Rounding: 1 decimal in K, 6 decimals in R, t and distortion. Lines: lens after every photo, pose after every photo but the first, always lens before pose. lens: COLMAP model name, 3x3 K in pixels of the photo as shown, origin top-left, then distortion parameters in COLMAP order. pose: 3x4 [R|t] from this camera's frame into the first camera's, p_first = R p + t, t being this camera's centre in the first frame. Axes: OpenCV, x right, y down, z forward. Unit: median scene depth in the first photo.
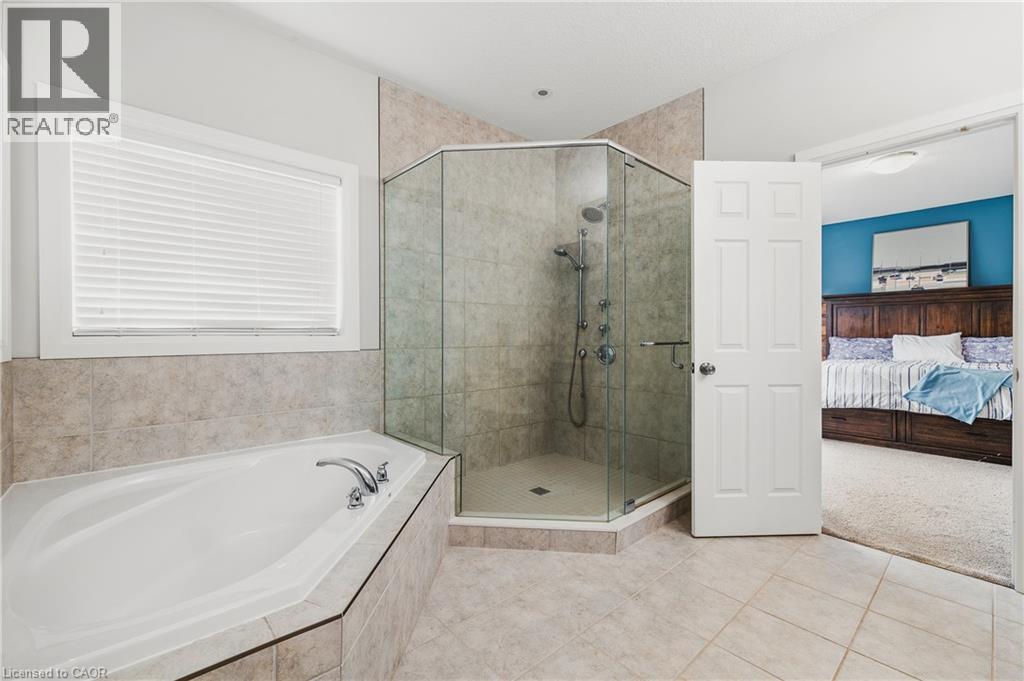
lens RADIAL K [[420.4, 0, 512.7], [0, 420.4, 343.7], [0, 0, 1]] dist [-0.000104, 0.000058]
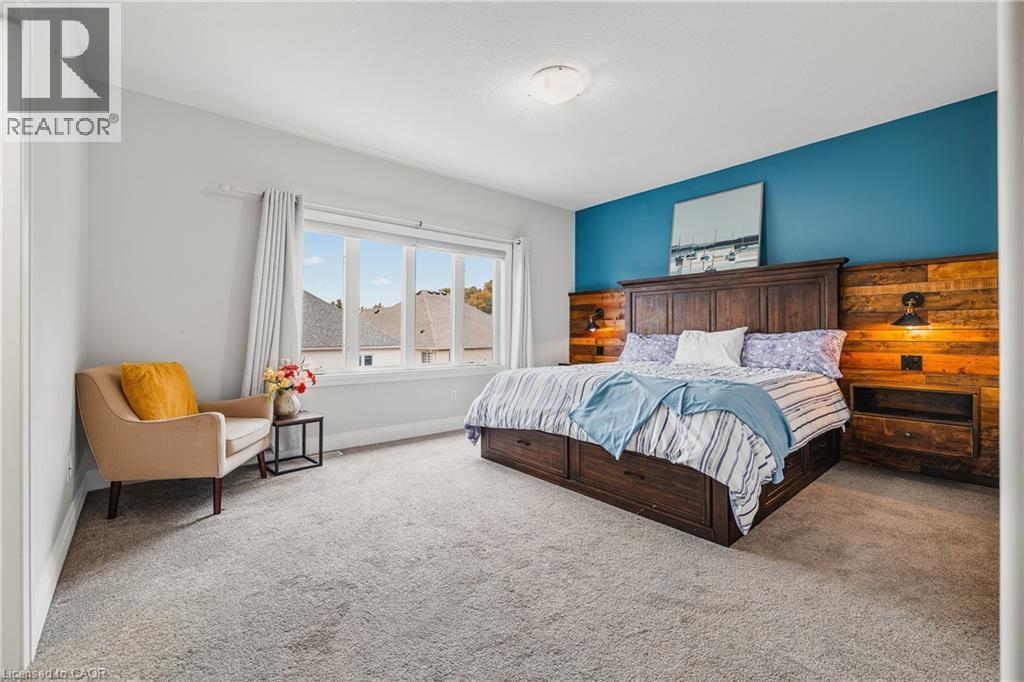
lens RADIAL K [[429.7, 0, 510.1], [0, 429.7, 337.3], [0, 0, 1]] dist [0.000347, 0.000142]
pose [[0.999810, 0.004593, -0.018922, 0.642476], [-0.004792, 0.999934, -0.010449, 0.001824], [0.018873, 0.010538, 0.999766, 0.210423]]
